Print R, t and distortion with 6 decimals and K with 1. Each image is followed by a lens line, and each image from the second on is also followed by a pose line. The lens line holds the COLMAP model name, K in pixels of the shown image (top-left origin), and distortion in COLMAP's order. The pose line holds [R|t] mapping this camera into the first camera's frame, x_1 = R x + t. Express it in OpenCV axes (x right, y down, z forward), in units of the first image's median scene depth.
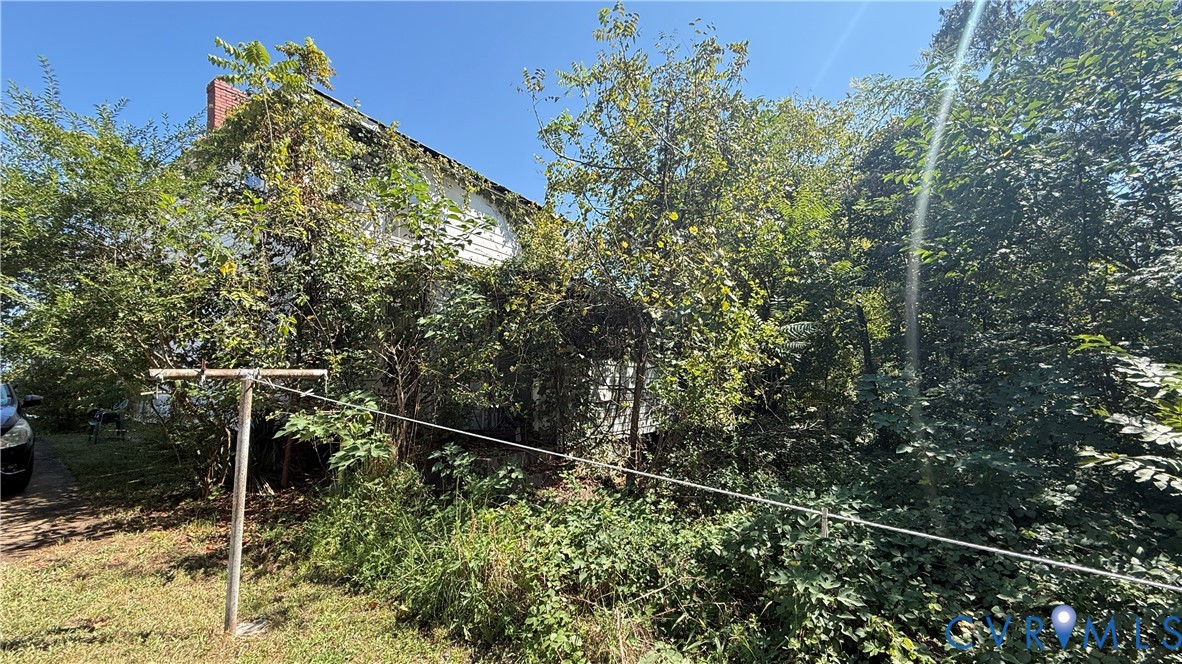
lens RADIAL K [[470.4, 0, 591.0], [0, 470.4, 332.0], [0, 0, 1]] dist [0.000708, 0.000247]
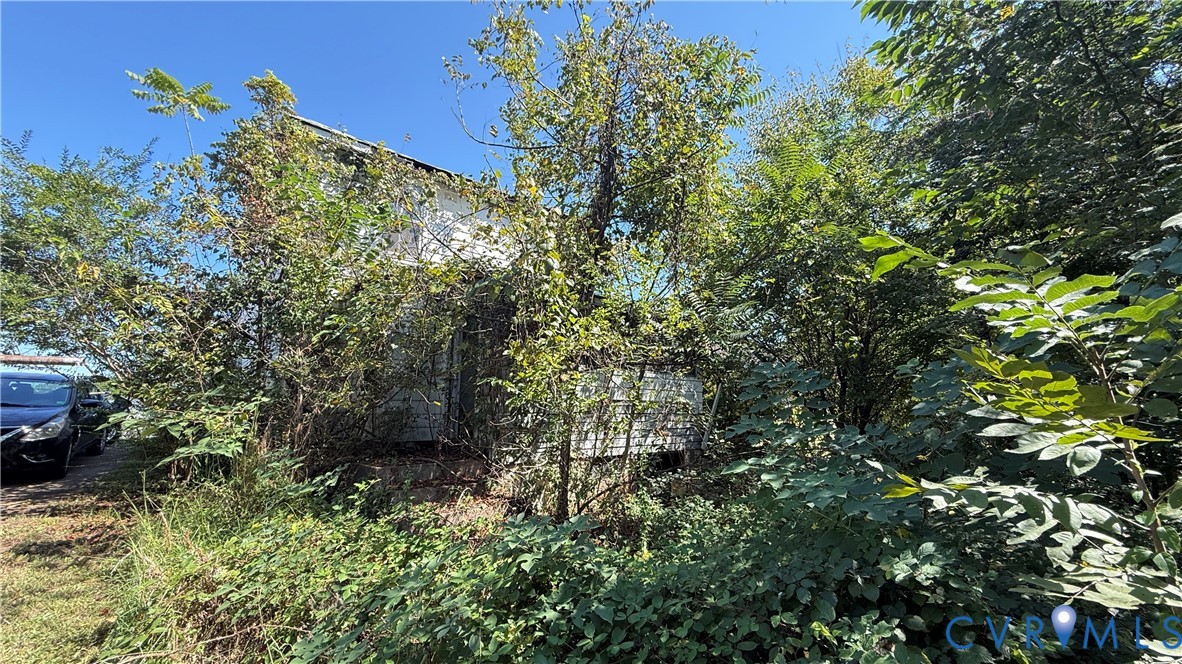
lens RADIAL K [[470.4, 0, 591.0], [0, 470.4, 332.0], [0, 0, 1]] dist [0.000708, 0.000247]
pose [[0.959399, -0.037956, -0.279486, 0.312065], [0.023657, 0.998241, -0.054362, 0.044327], [0.281058, 0.045543, 0.958610, 0.150548]]
